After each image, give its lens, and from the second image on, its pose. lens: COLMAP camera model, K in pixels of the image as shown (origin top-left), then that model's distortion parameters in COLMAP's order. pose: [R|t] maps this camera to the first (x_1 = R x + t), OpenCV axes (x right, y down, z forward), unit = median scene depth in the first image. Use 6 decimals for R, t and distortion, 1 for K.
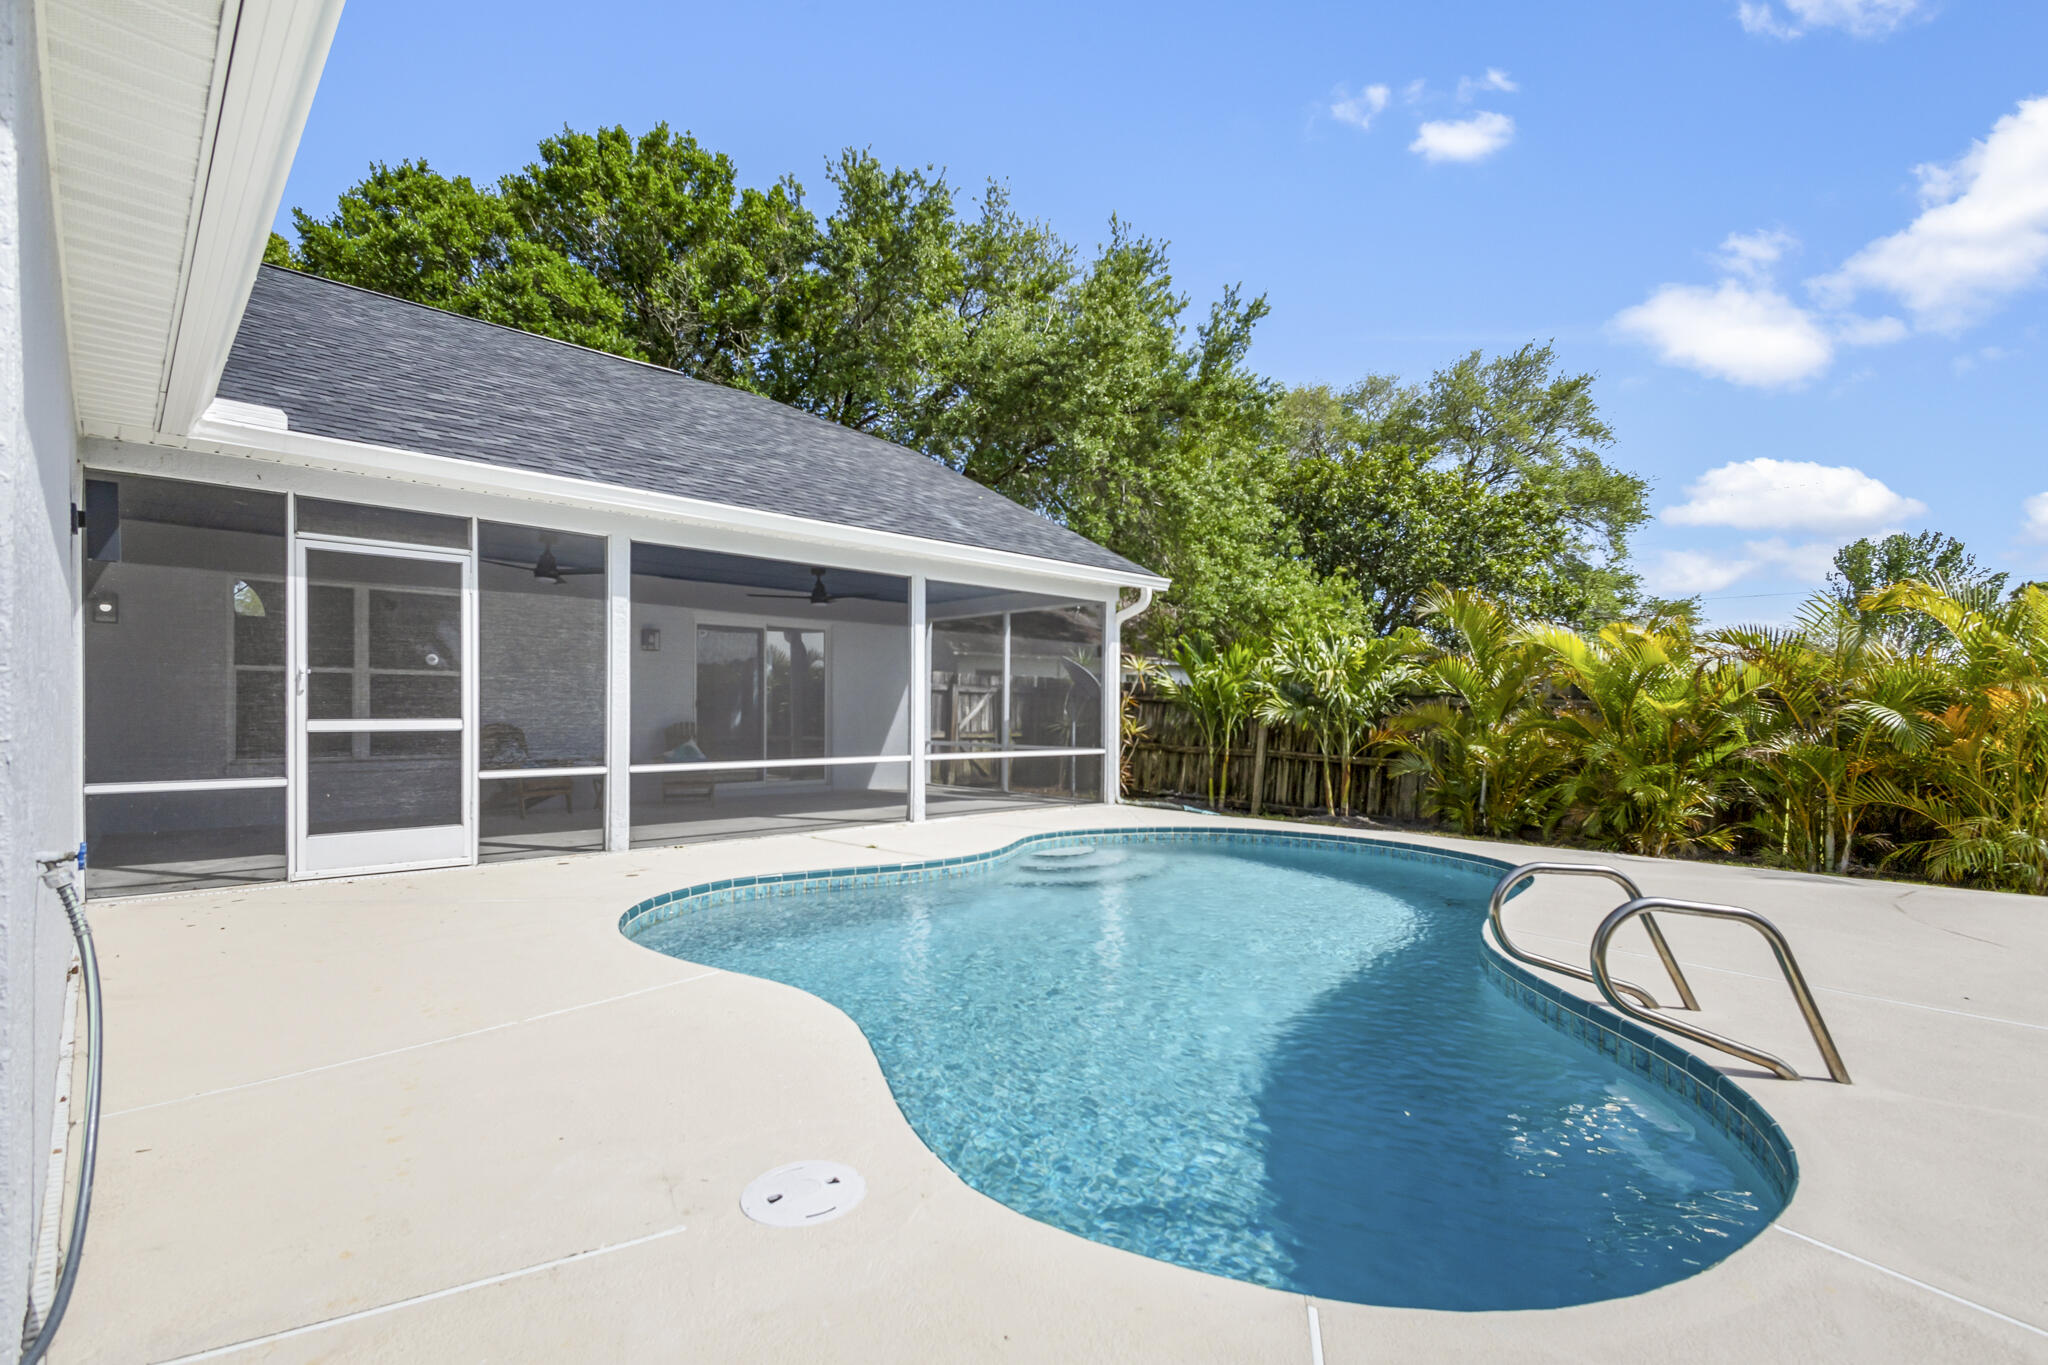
lens RADIAL K [[972.6, 0, 1010.2], [0, 972.6, 696.0], [0, 0, 1]] dist [0.012083, -0.000526]
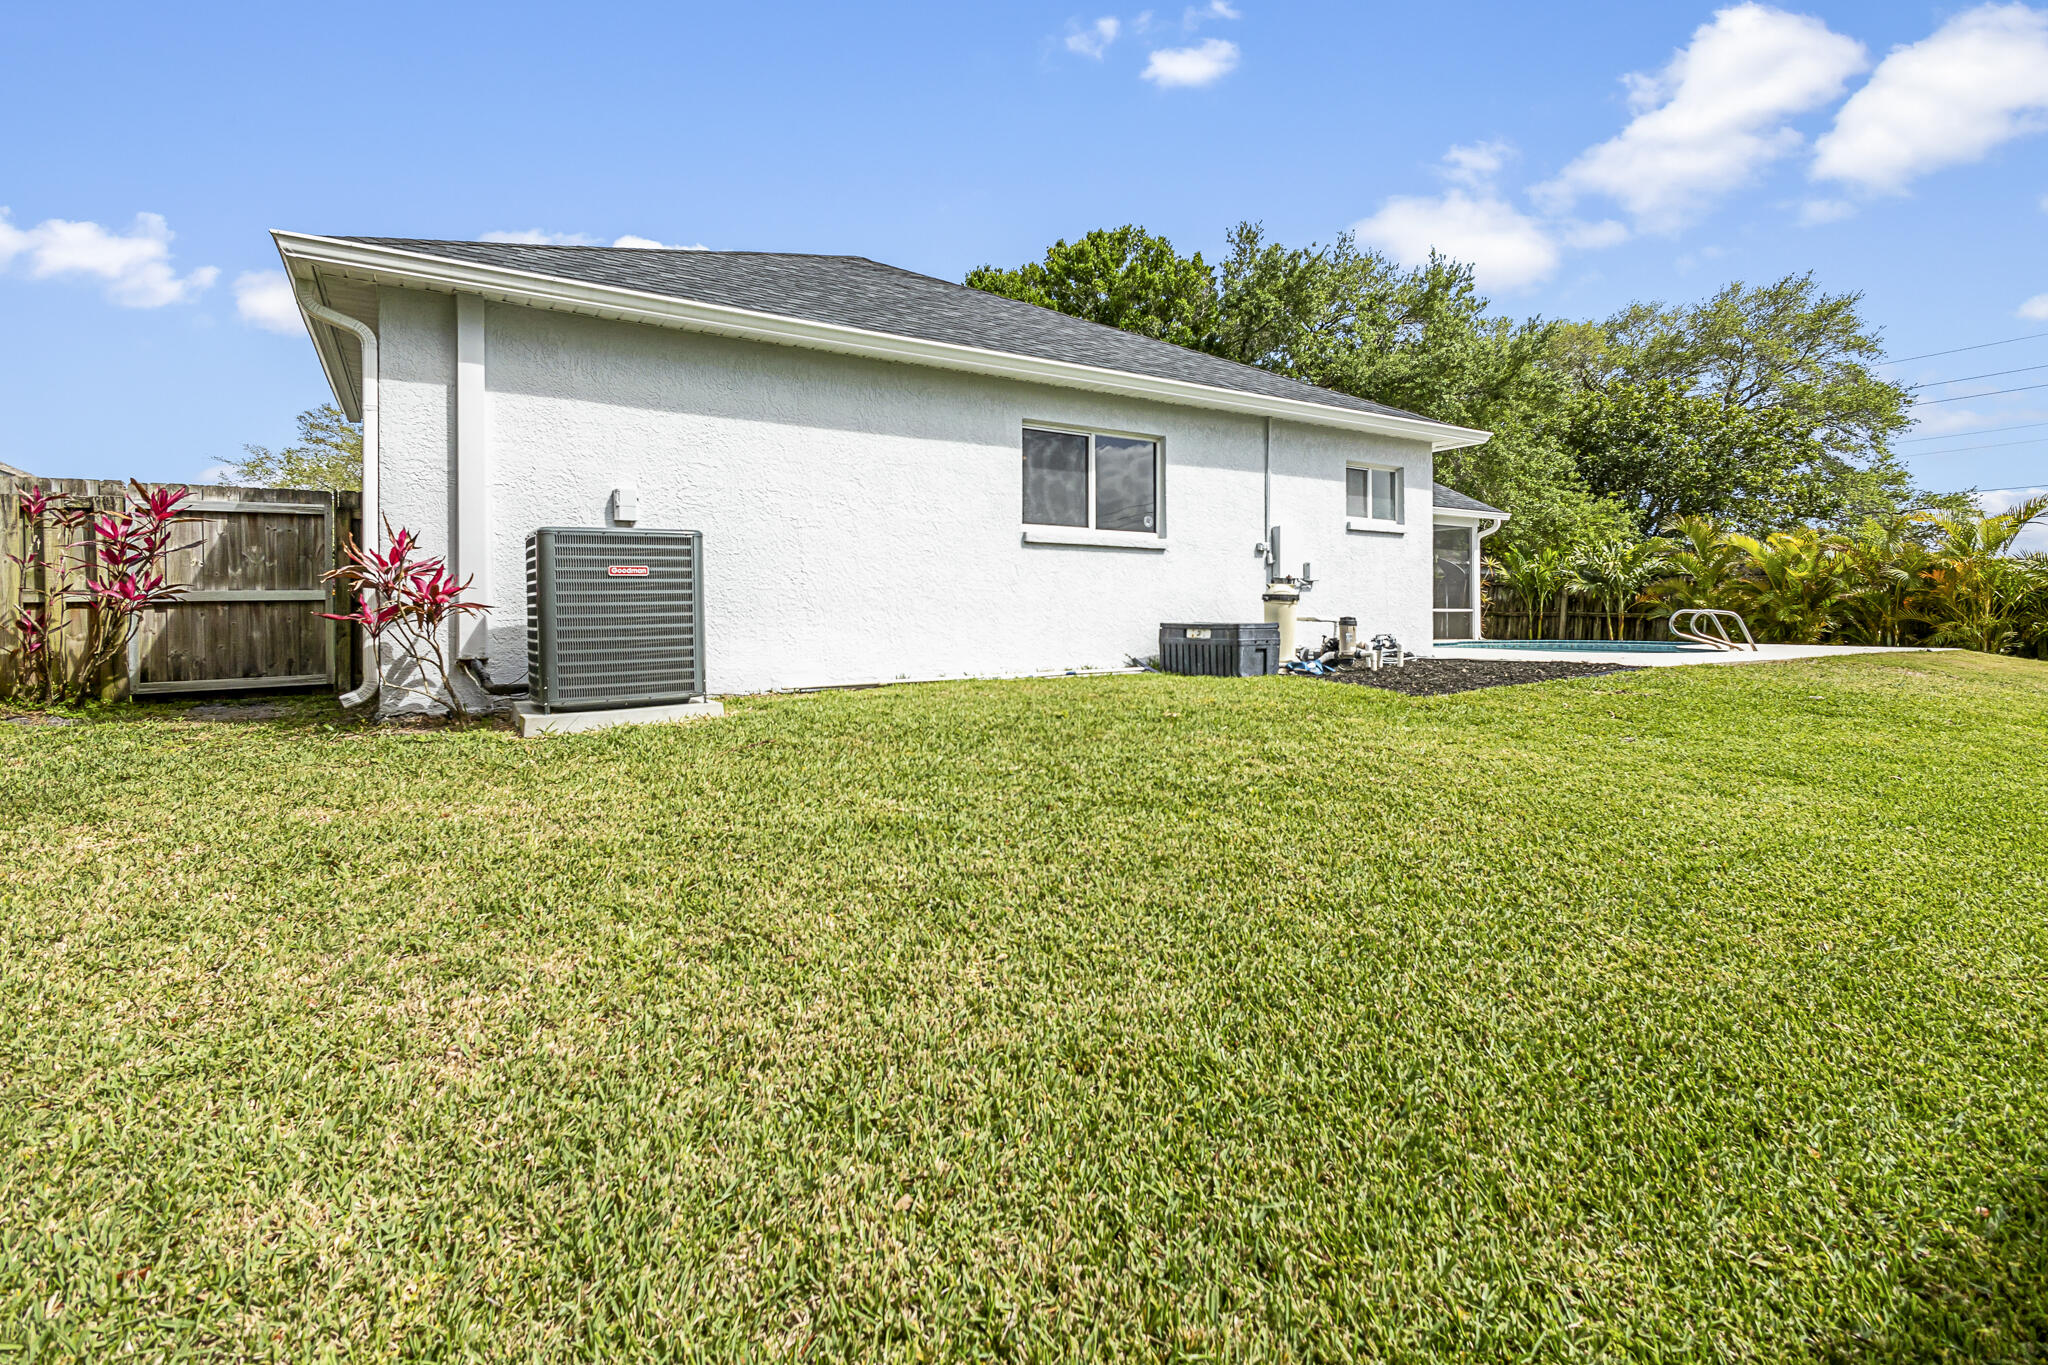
lens RADIAL K [[987.9, 0, 1025.3], [0, 987.9, 593.5], [0, 0, 1]] dist [-0.000907, 0.021750]
pose [[0.979465, -0.016094, -0.200970, -0.222913], [0.014372, 0.999846, -0.010024, 0.020799], [0.201100, 0.006929, 0.979546, -0.617959]]
